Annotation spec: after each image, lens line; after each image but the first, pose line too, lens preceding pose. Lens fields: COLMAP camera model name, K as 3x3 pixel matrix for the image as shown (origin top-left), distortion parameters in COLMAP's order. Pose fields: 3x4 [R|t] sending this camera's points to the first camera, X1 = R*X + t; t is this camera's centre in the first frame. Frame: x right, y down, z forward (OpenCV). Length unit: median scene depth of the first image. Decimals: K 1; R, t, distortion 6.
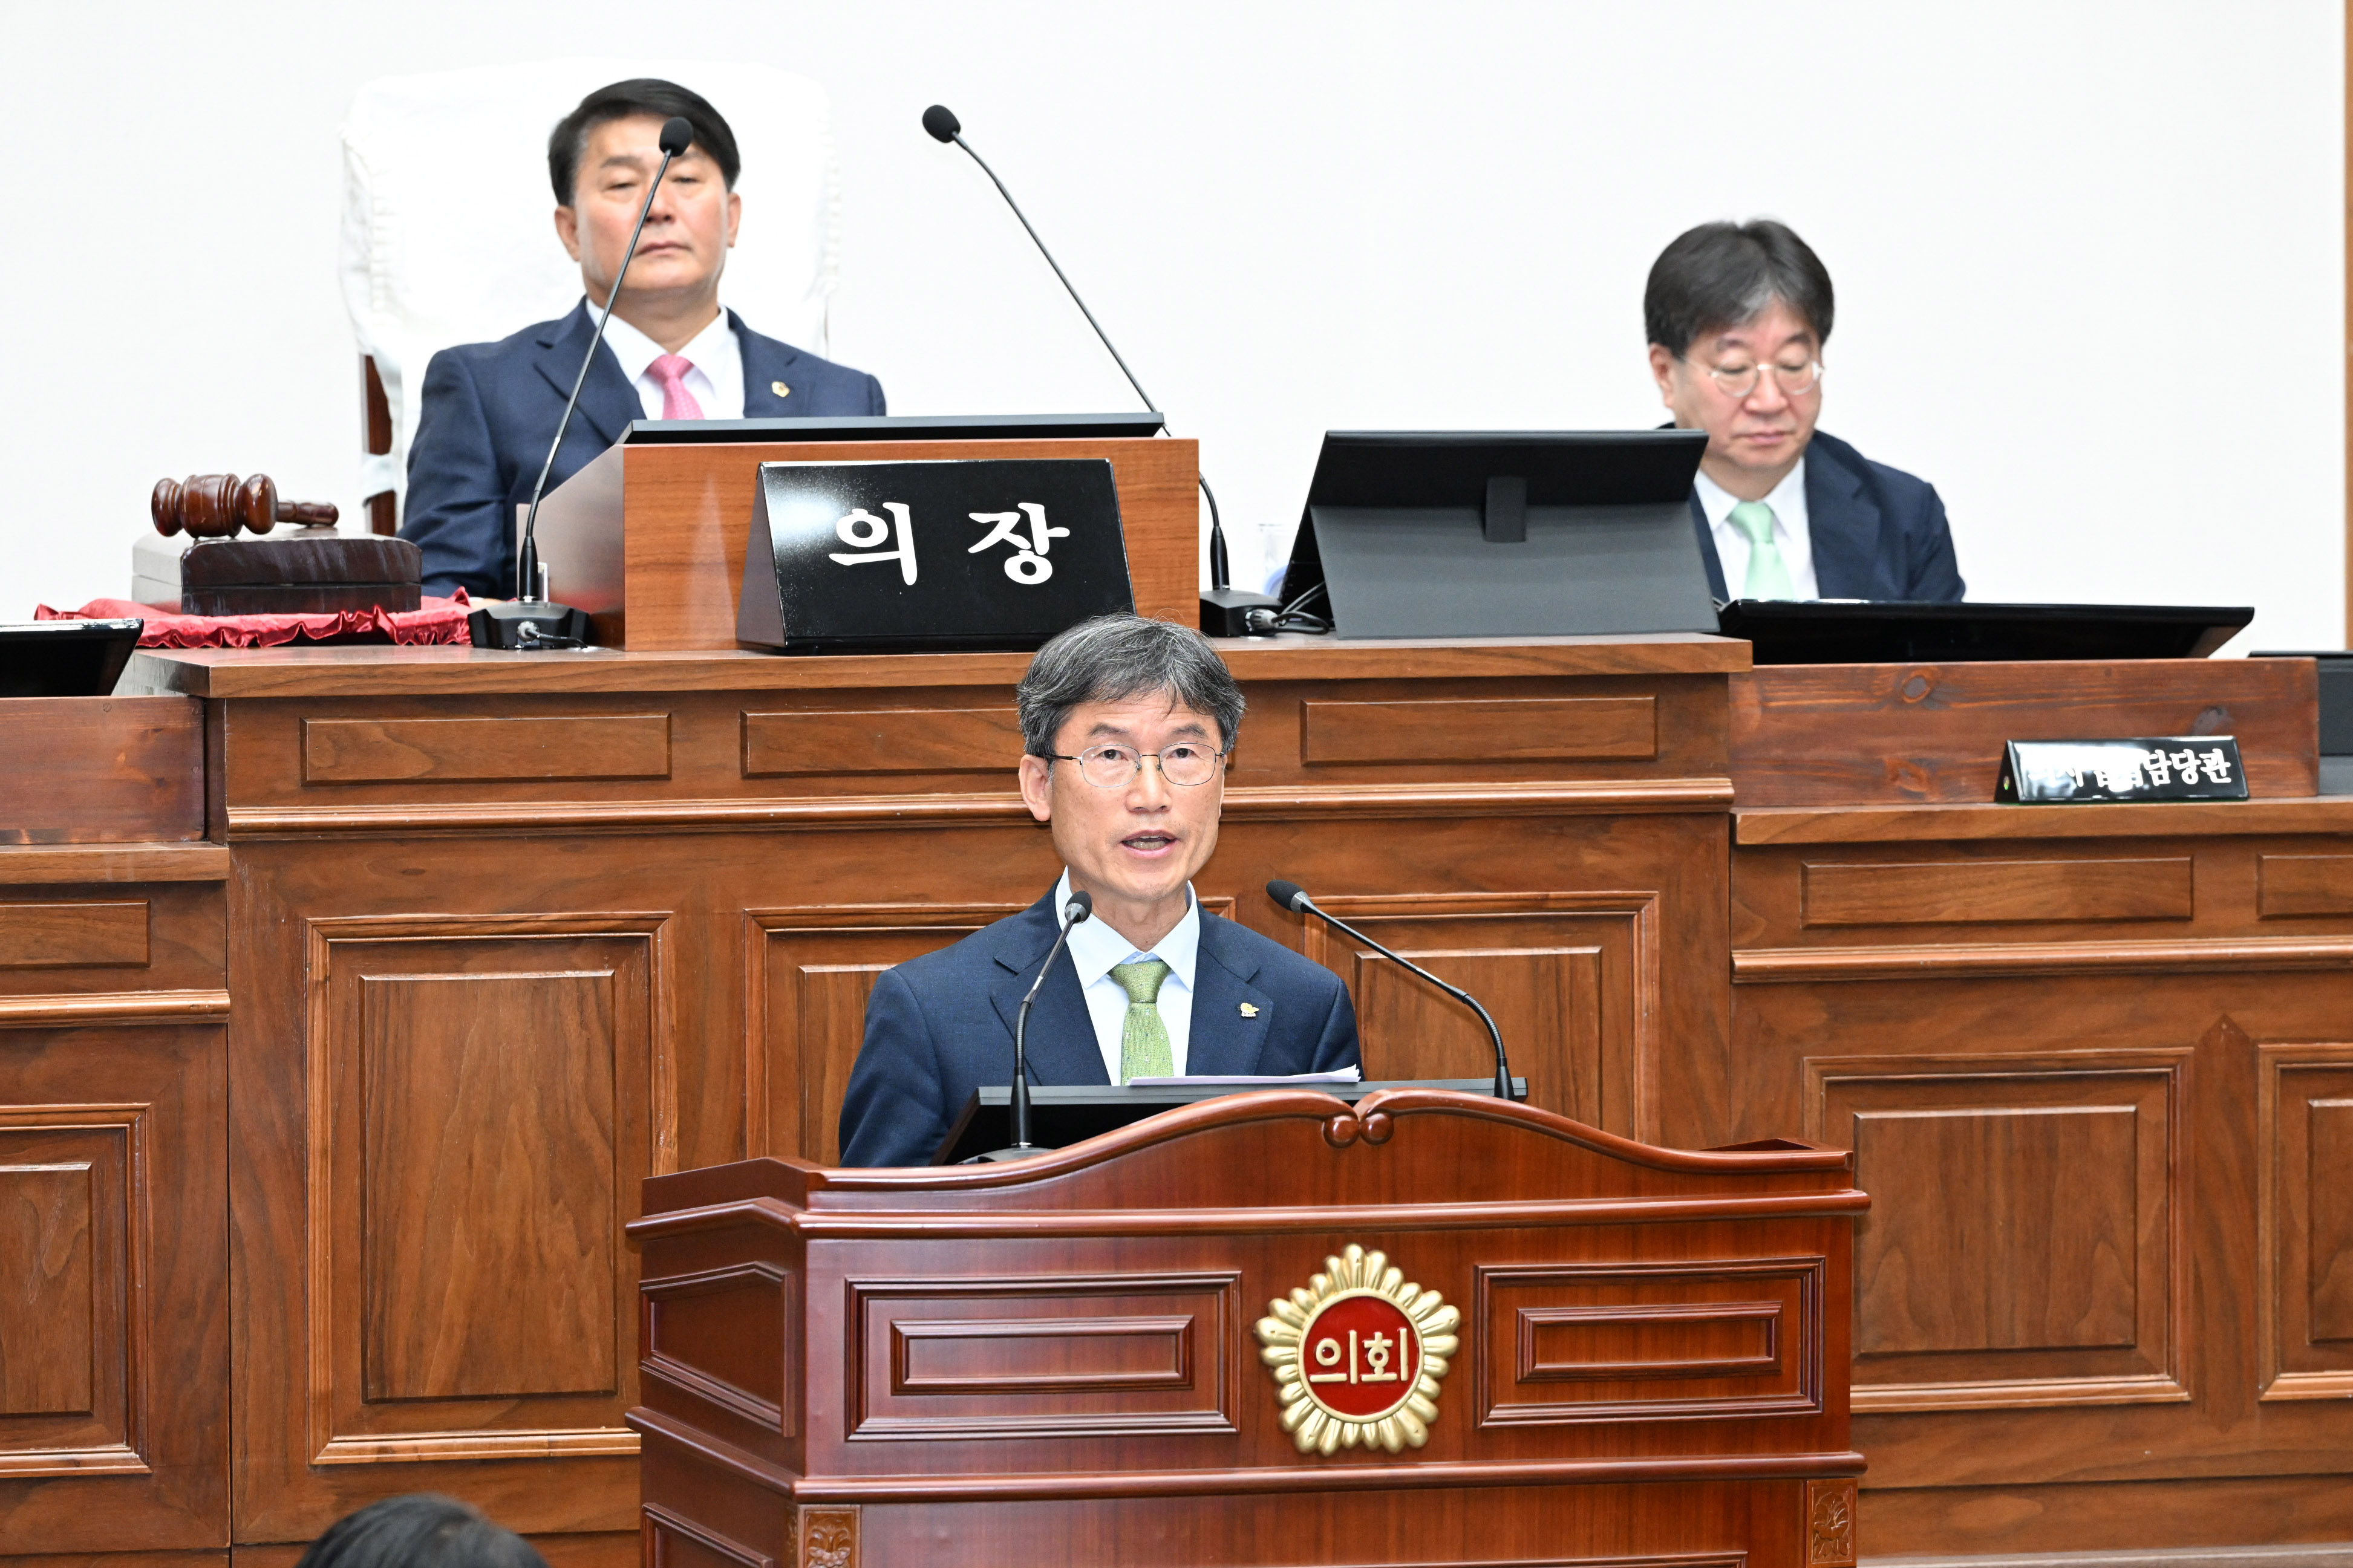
lens RADIAL K [[13519.9, 0, 1176.5], [0, 13519.9, 784.0], [0, 0, 1]] dist [-0.015378, -11.818661]
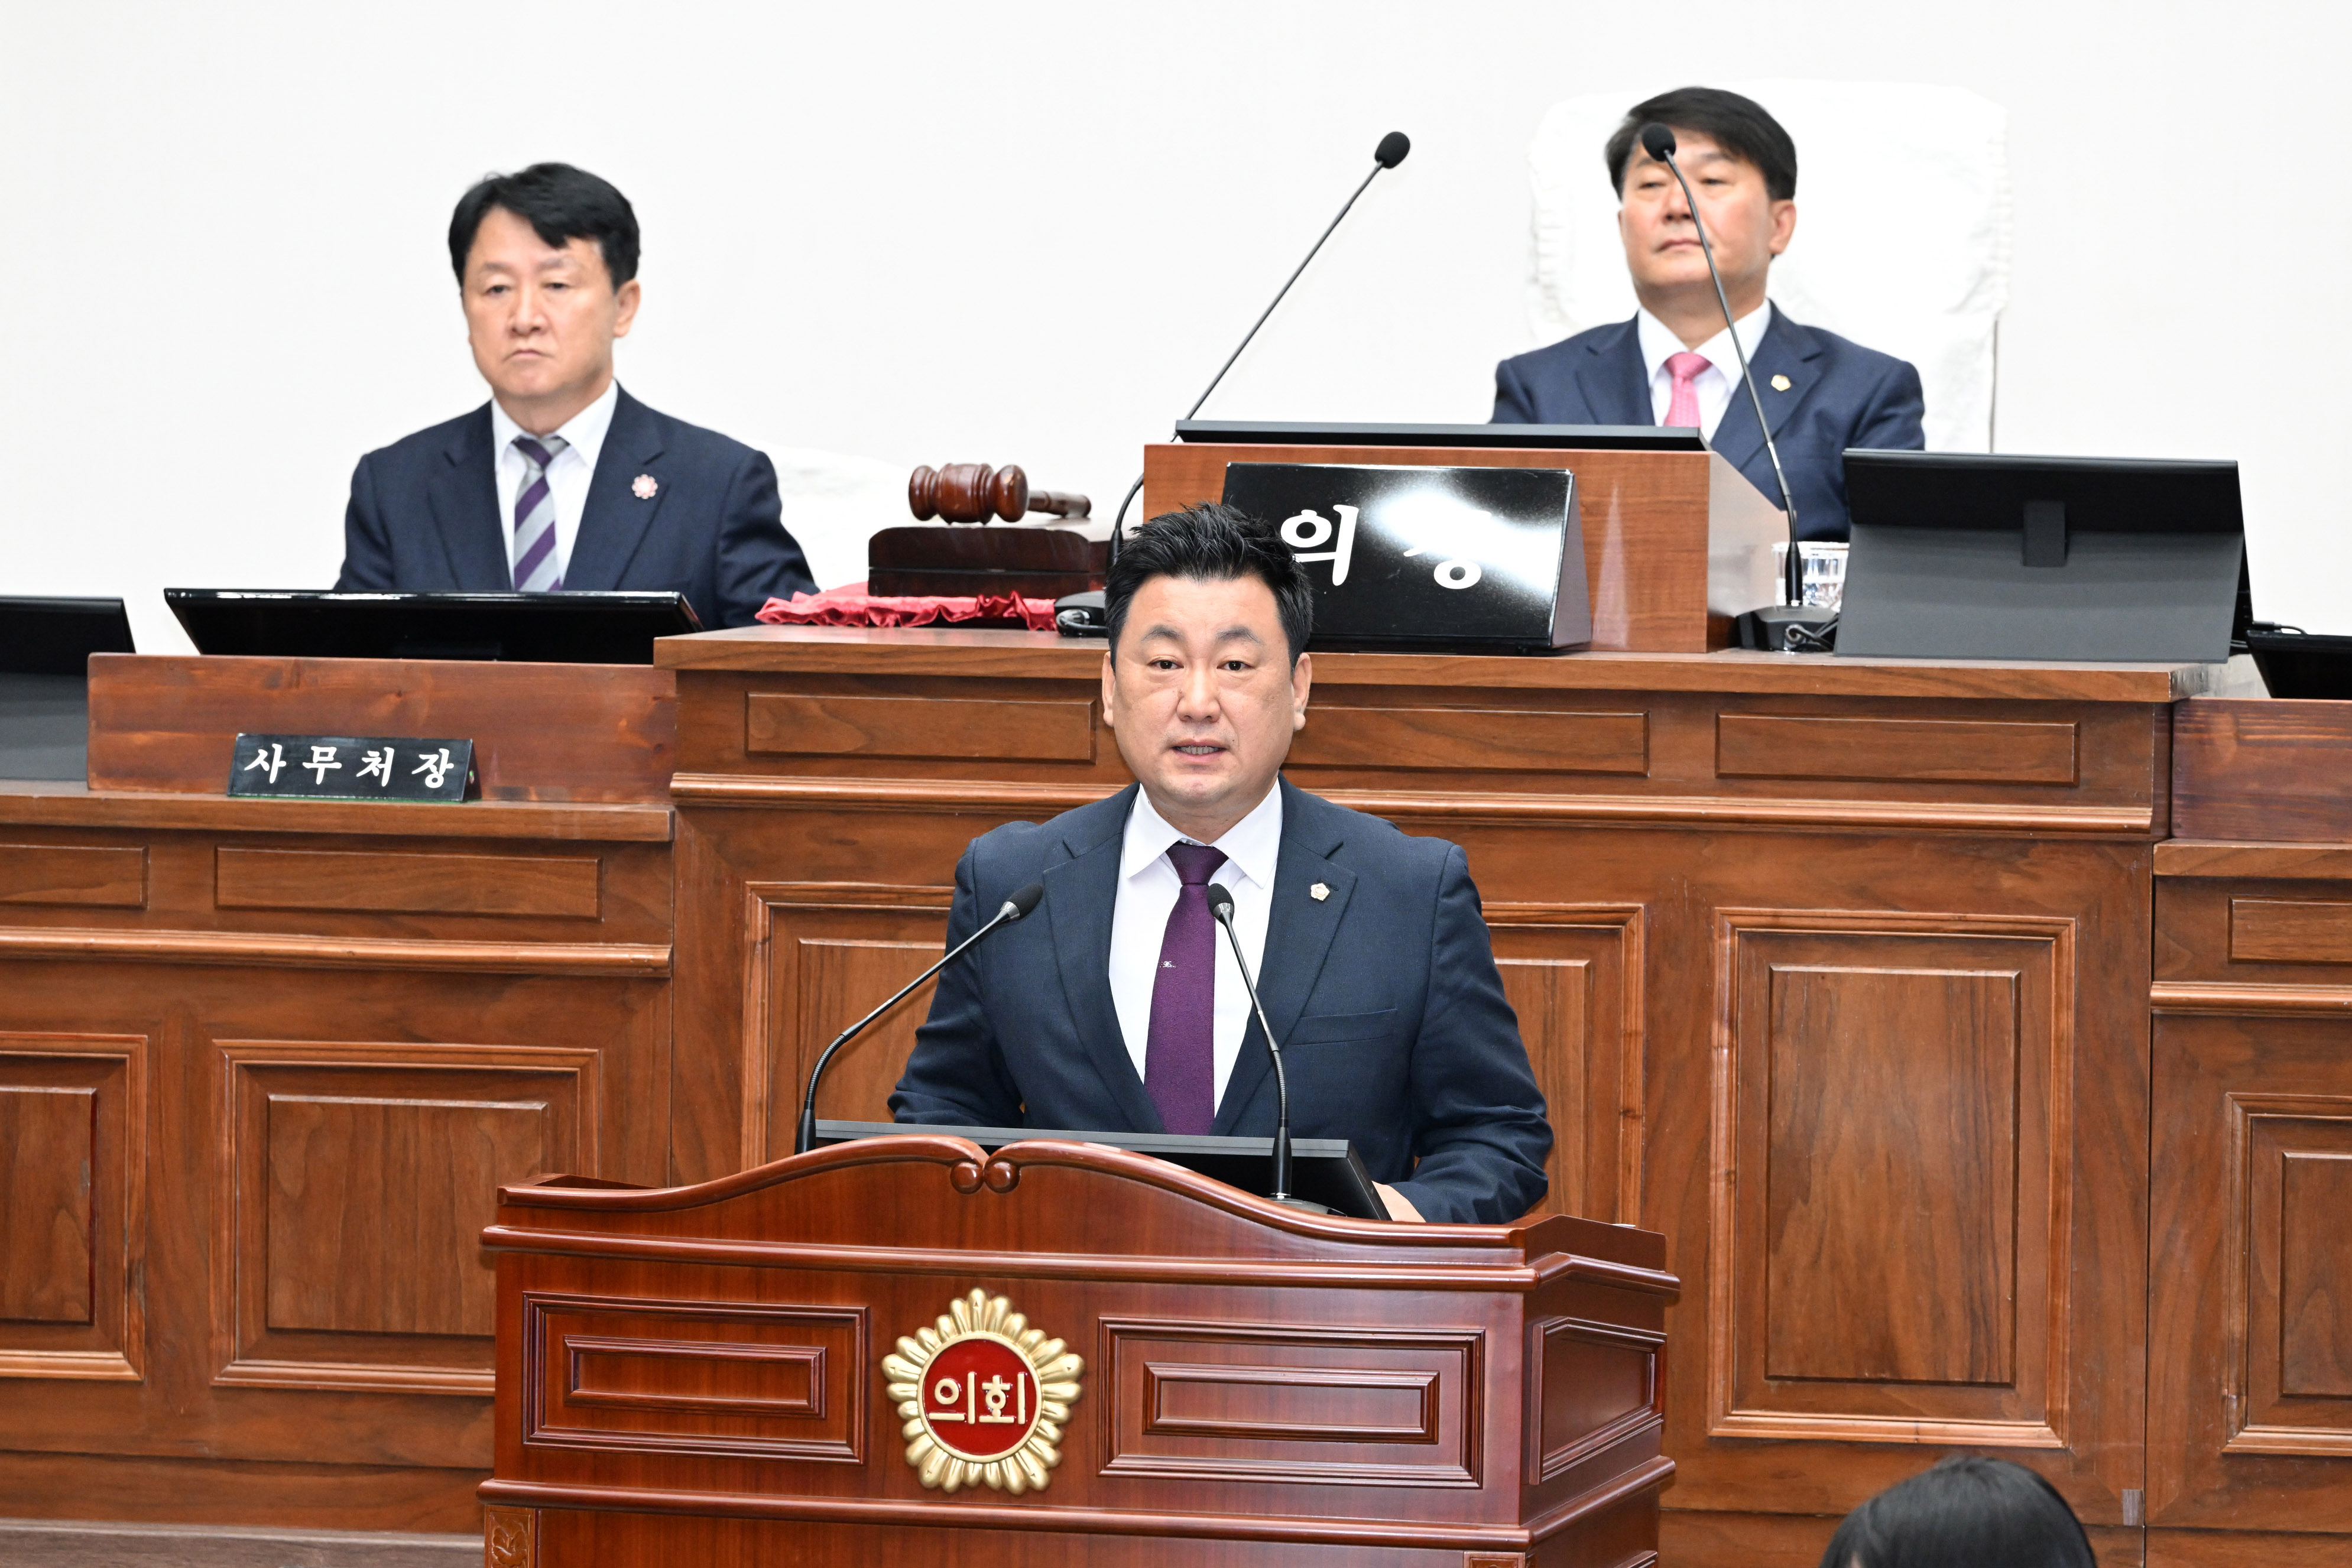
lens RADIAL K [[13515.3, 0, 1176.0], [0, 13515.3, 784.0], [0, 0, 1]] dist [-0.015378, -11.818661]
pose [[0.873262, 0.050038, -0.484675, 0.471725], [-0.031399, 0.998424, 0.046505, -0.047359], [0.486239, -0.025392, 0.873457, 0.101785]]
